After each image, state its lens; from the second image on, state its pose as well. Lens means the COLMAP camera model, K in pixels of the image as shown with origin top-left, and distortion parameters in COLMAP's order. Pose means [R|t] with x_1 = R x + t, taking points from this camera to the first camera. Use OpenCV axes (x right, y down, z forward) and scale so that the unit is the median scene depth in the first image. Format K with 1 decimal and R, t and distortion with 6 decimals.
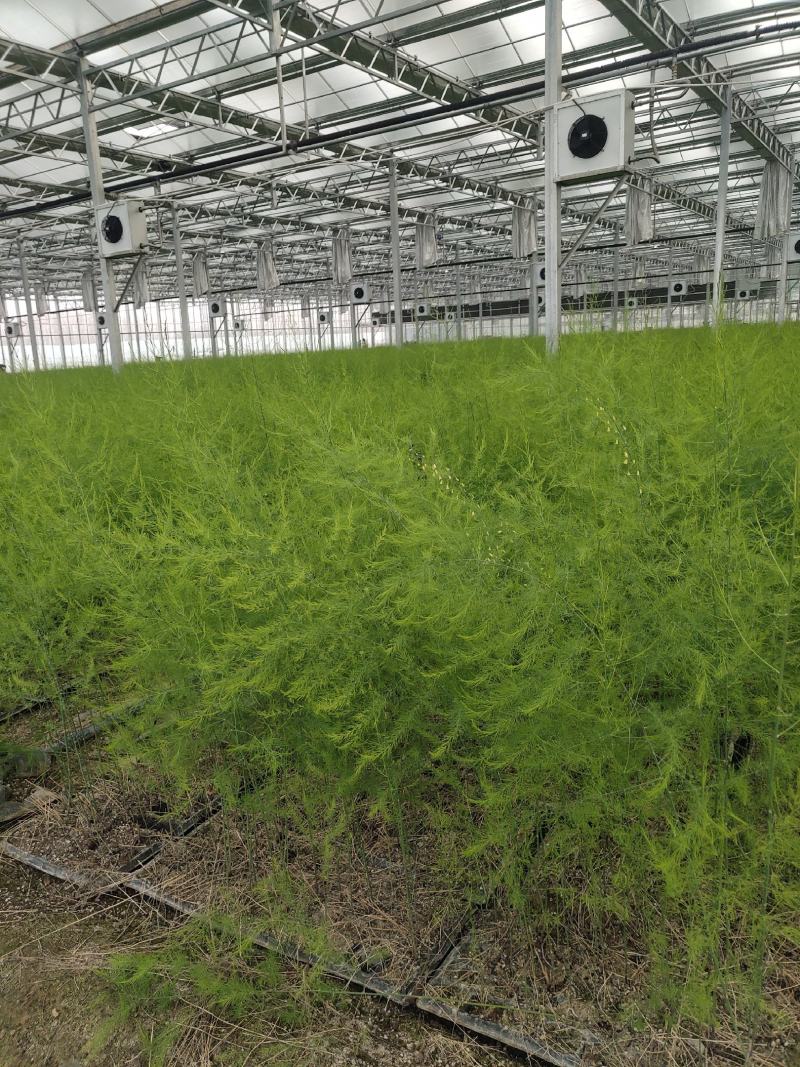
lens RADIAL K [[820.1, 0, 359.4], [0, 820.1, 520.0], [0, 0, 1]] dist [-0.007074, 0.065667]
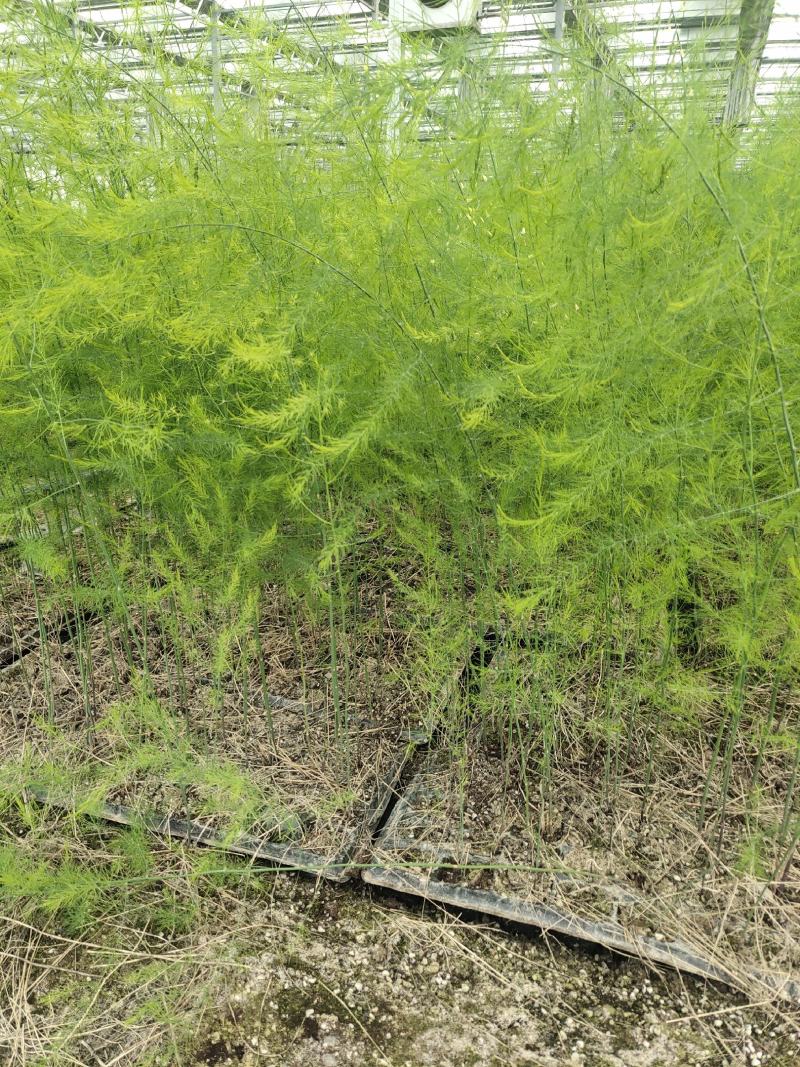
lens RADIAL K [[820.1, 0, 359.4], [0, 820.1, 520.0], [0, 0, 1]] dist [-0.007074, 0.065667]
pose [[0.975552, -0.000657, 0.219768, -0.071035], [-0.023838, 0.993779, 0.108788, 0.215459], [-0.218472, -0.111367, 0.969468, 0.368617]]
